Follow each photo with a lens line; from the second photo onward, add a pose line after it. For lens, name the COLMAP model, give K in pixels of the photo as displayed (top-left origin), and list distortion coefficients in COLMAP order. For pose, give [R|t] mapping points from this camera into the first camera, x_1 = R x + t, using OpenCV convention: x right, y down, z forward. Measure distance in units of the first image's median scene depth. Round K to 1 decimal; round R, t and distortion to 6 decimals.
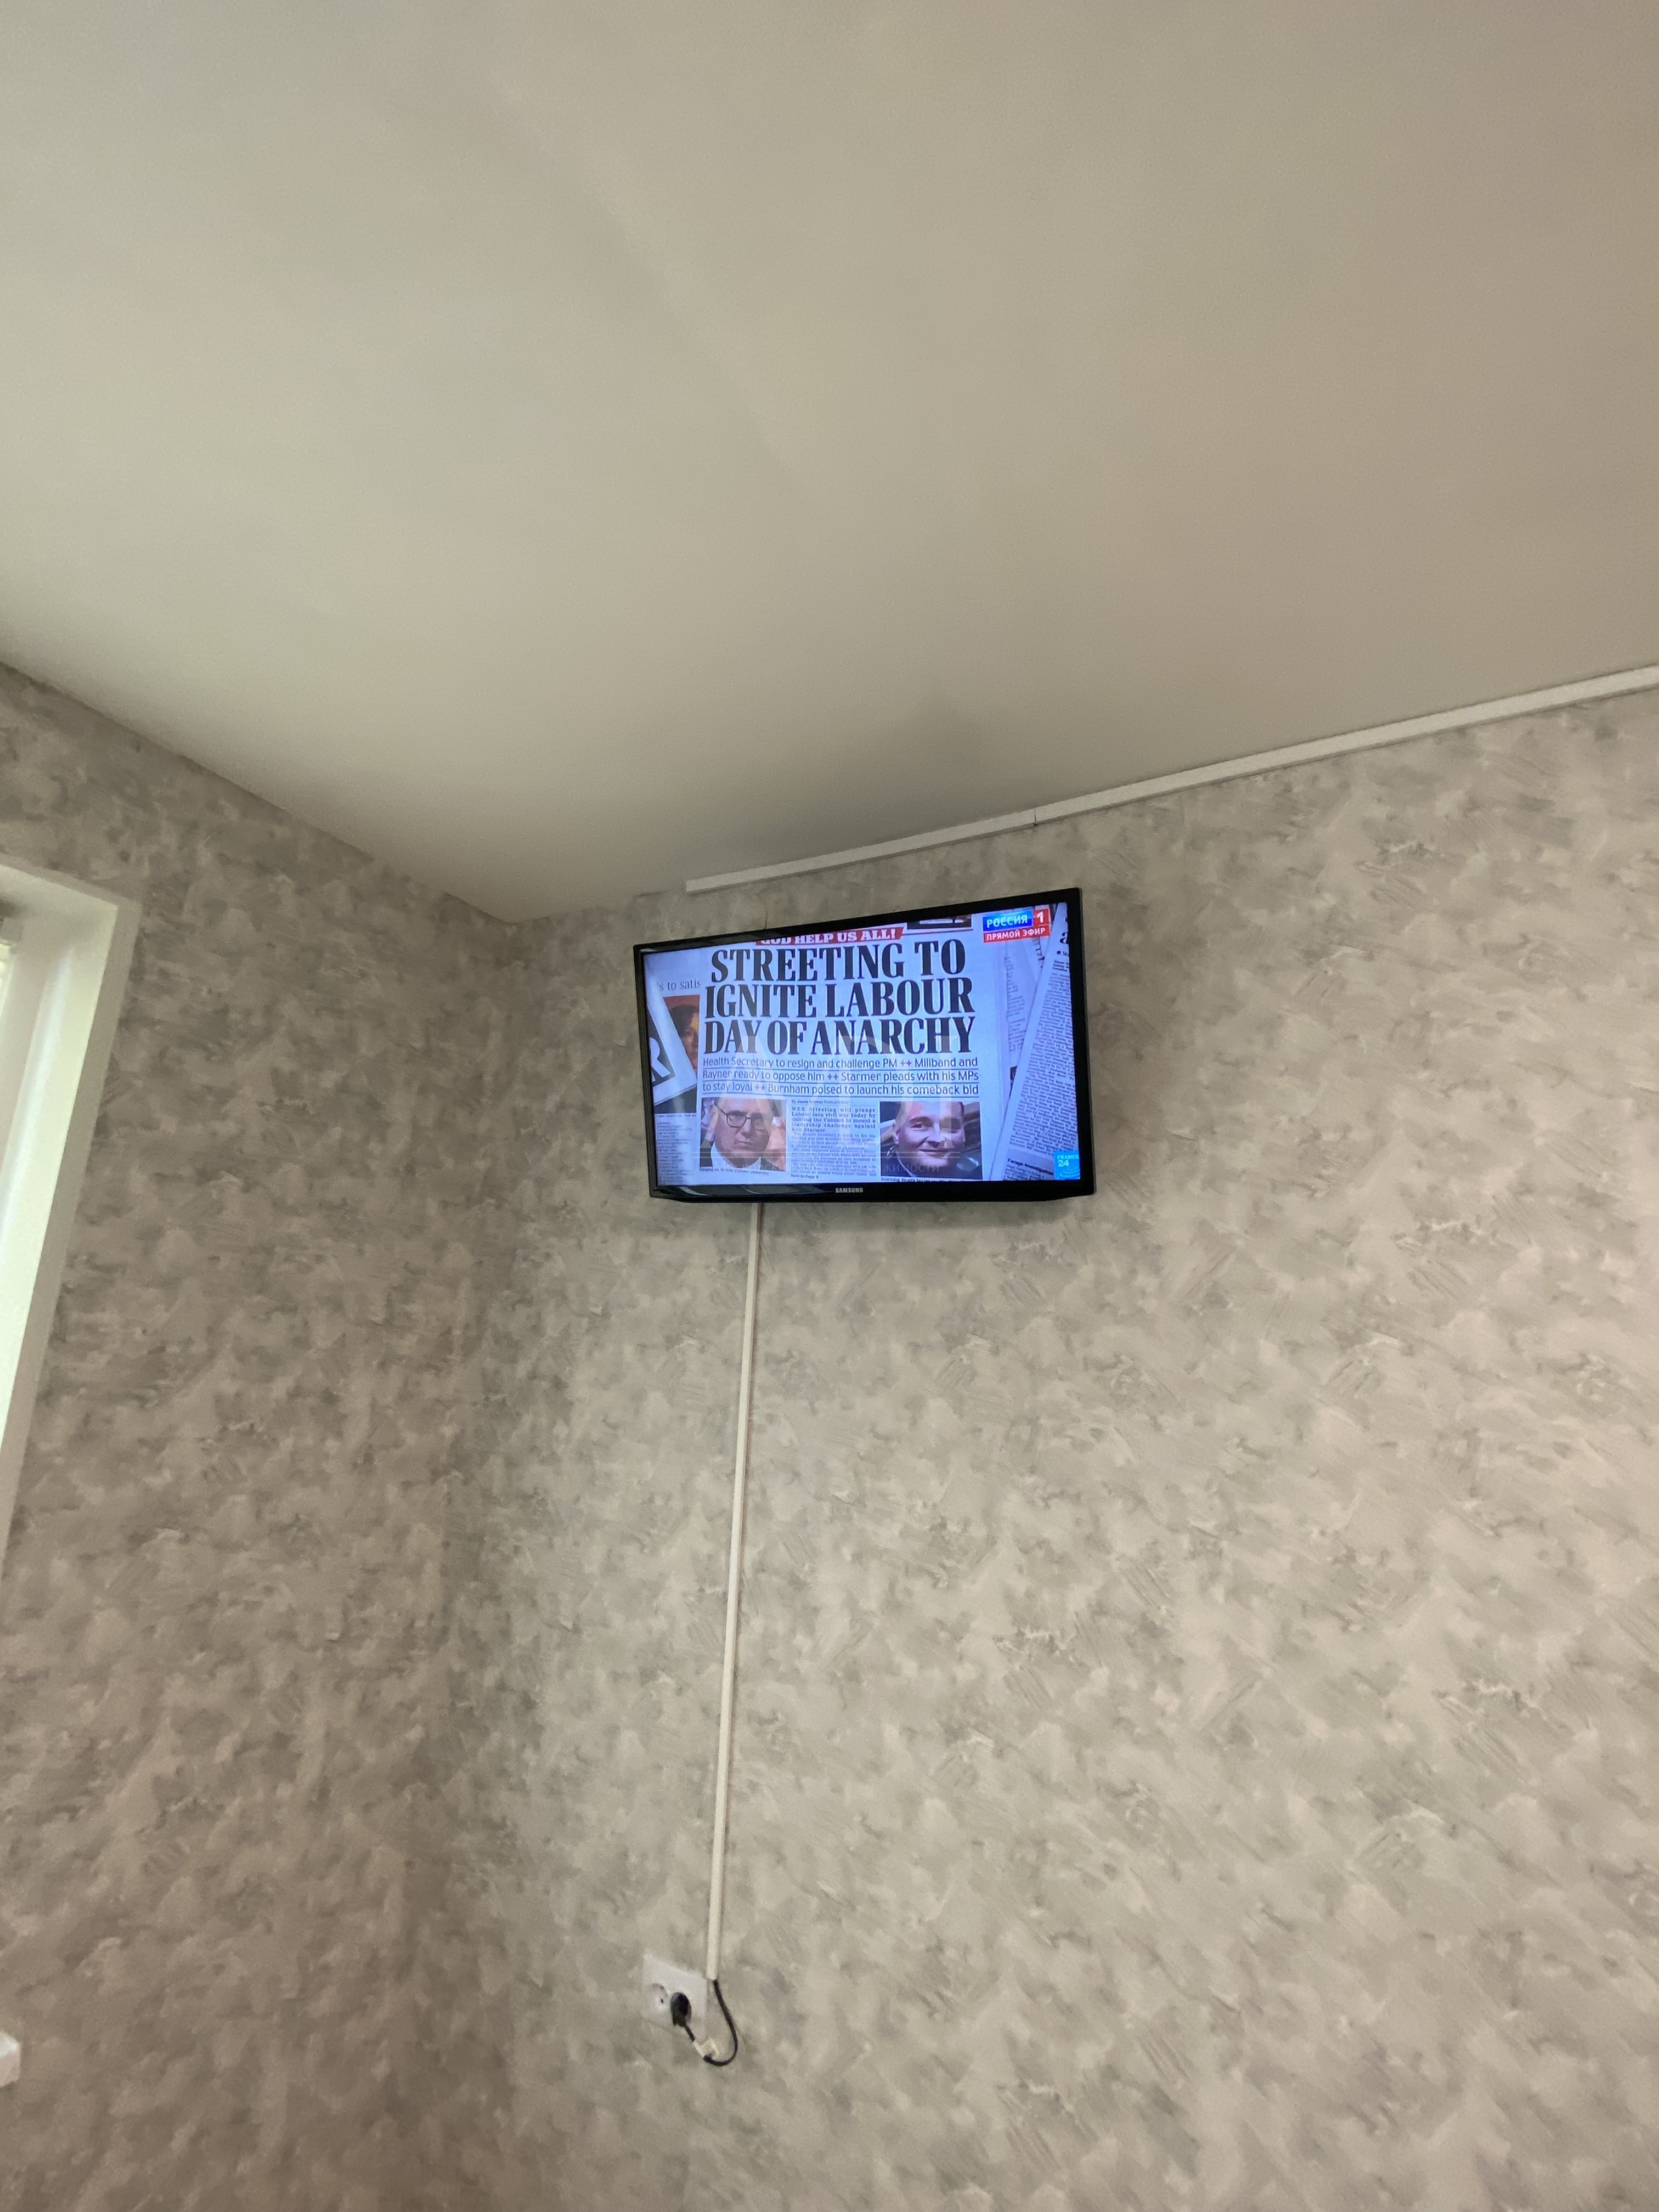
lens RADIAL K [[888.0, 0, 829.4], [0, 888.0, 1103.8], [0, 0, 1]] dist [0.017723, -0.019109]
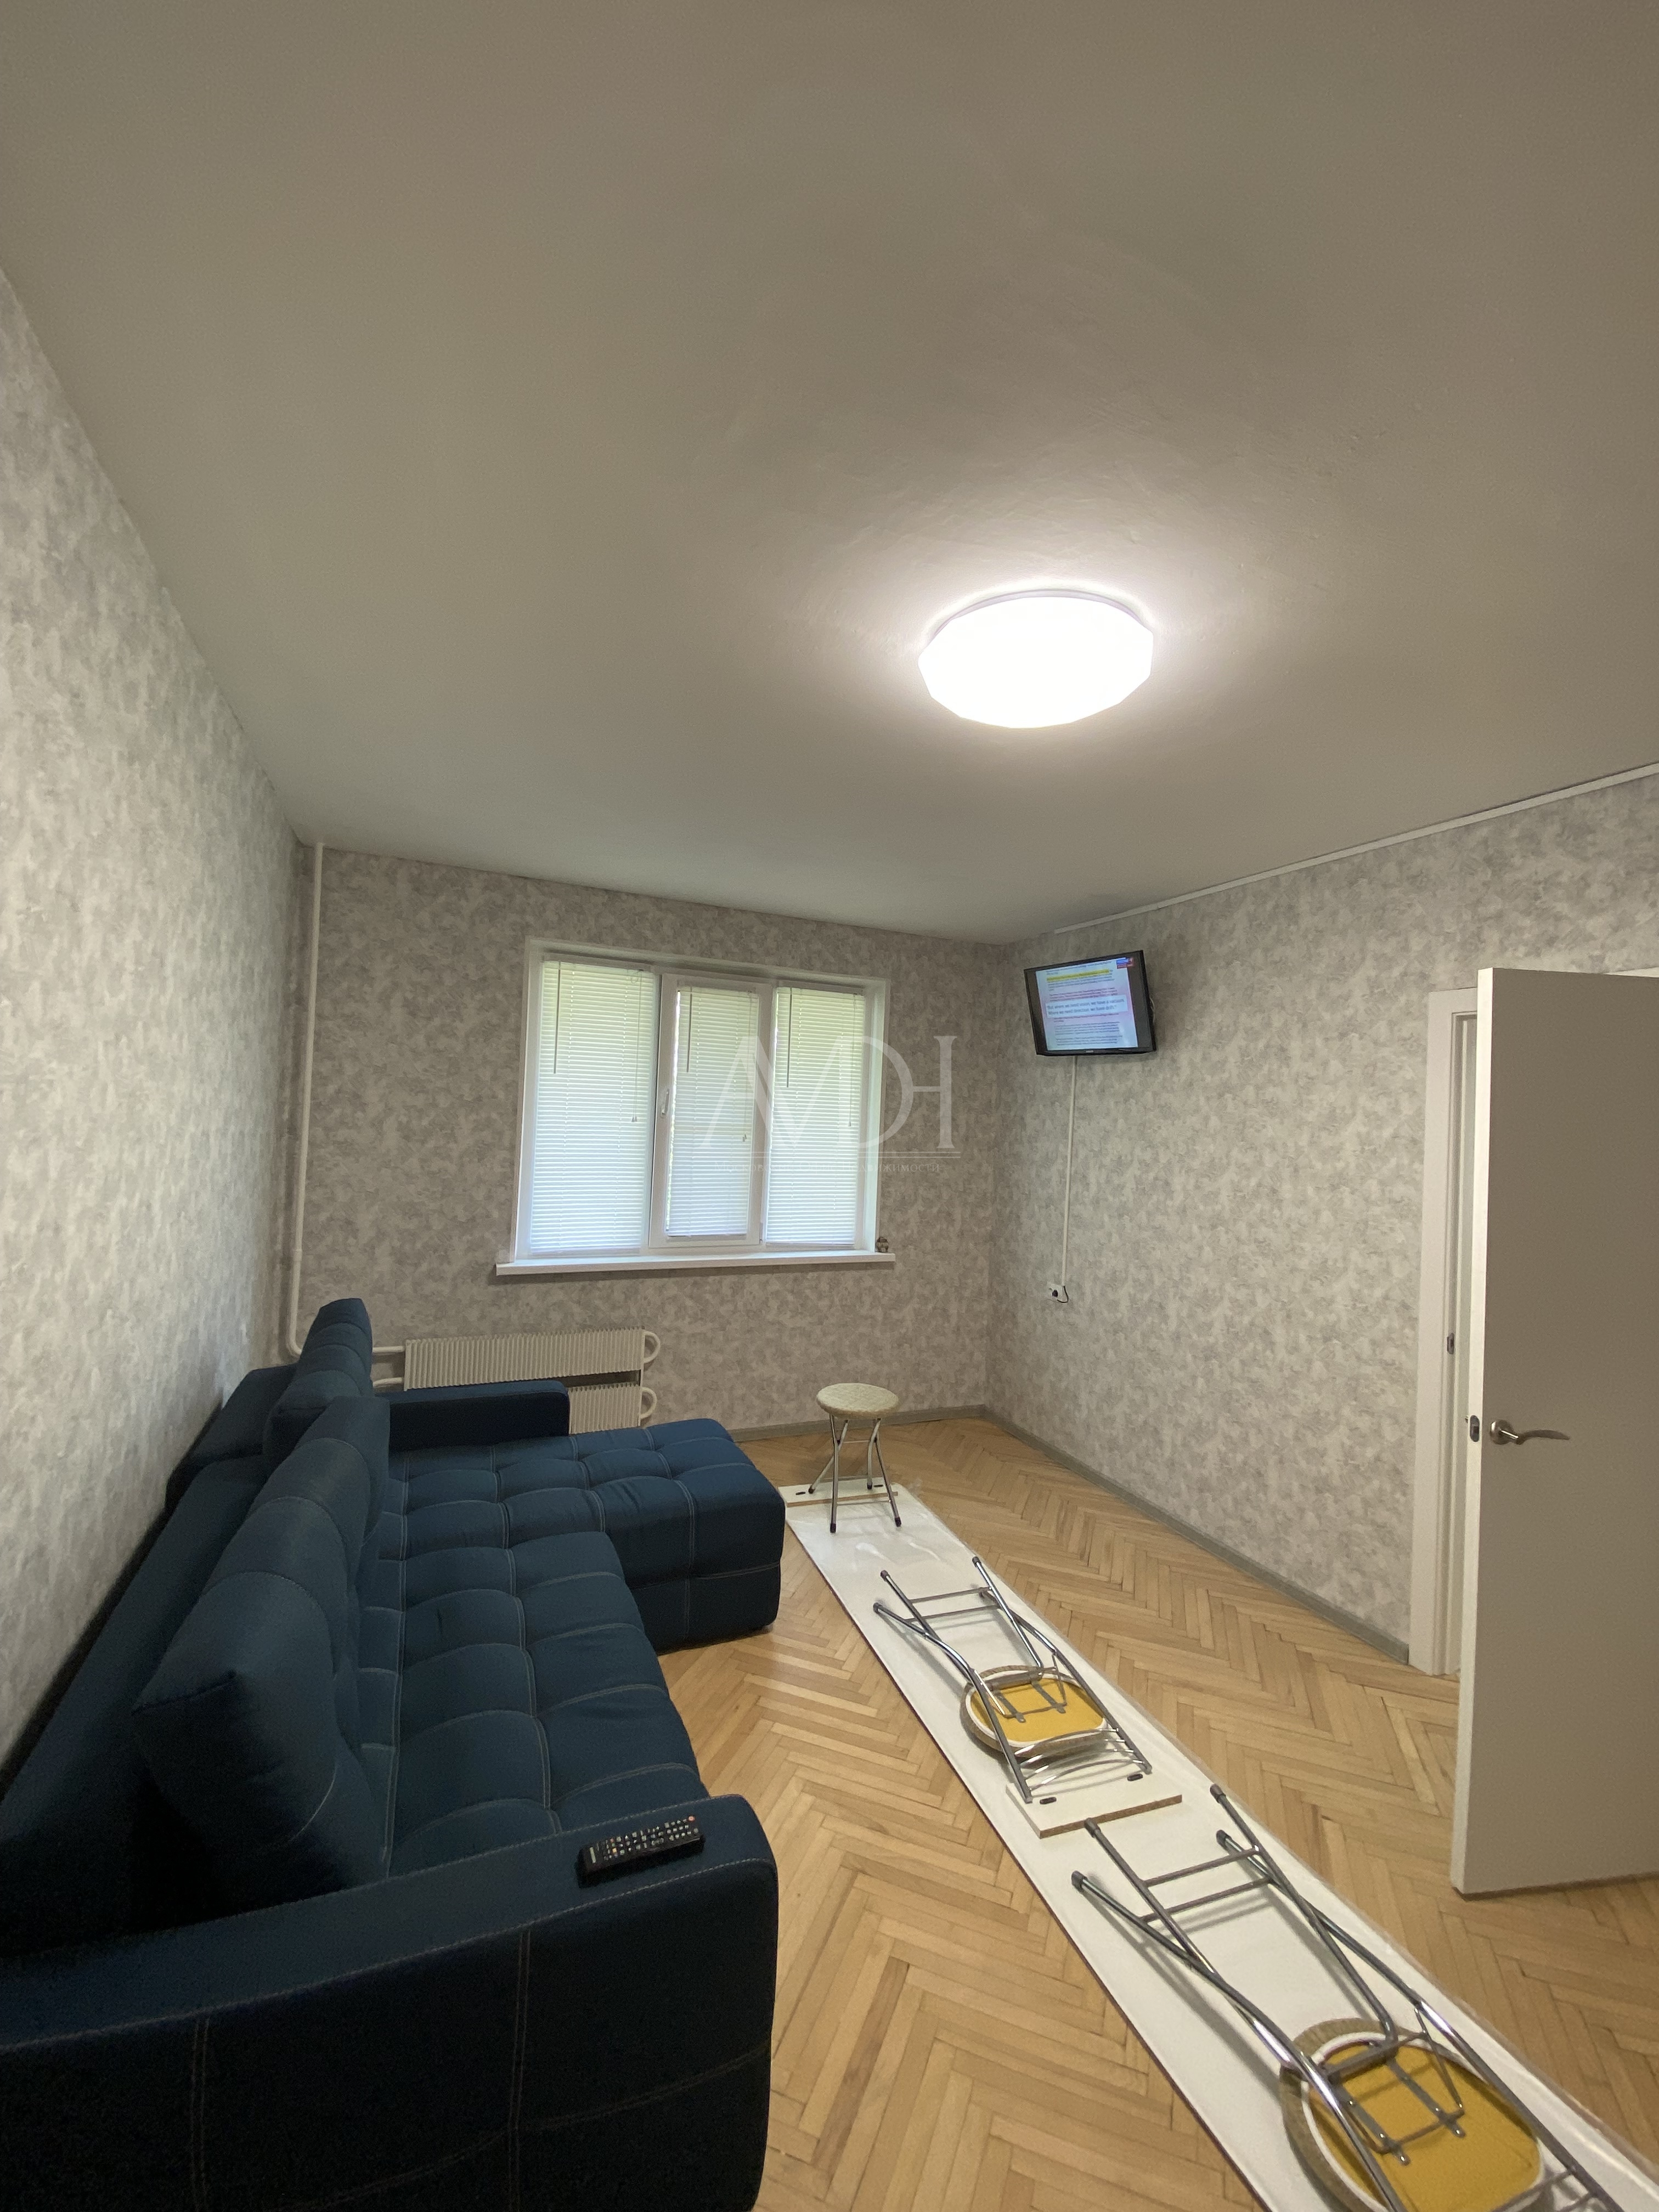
lens RADIAL K [[888.0, 0, 829.4], [0, 888.0, 1103.8], [0, 0, 1]] dist [0.017723, -0.019109]
pose [[0.758491, 0.003557, -0.651673, 1.310208], [0.123120, 0.981194, 0.148657, -0.281872], [0.639947, -0.192989, 0.743789, -1.828111]]
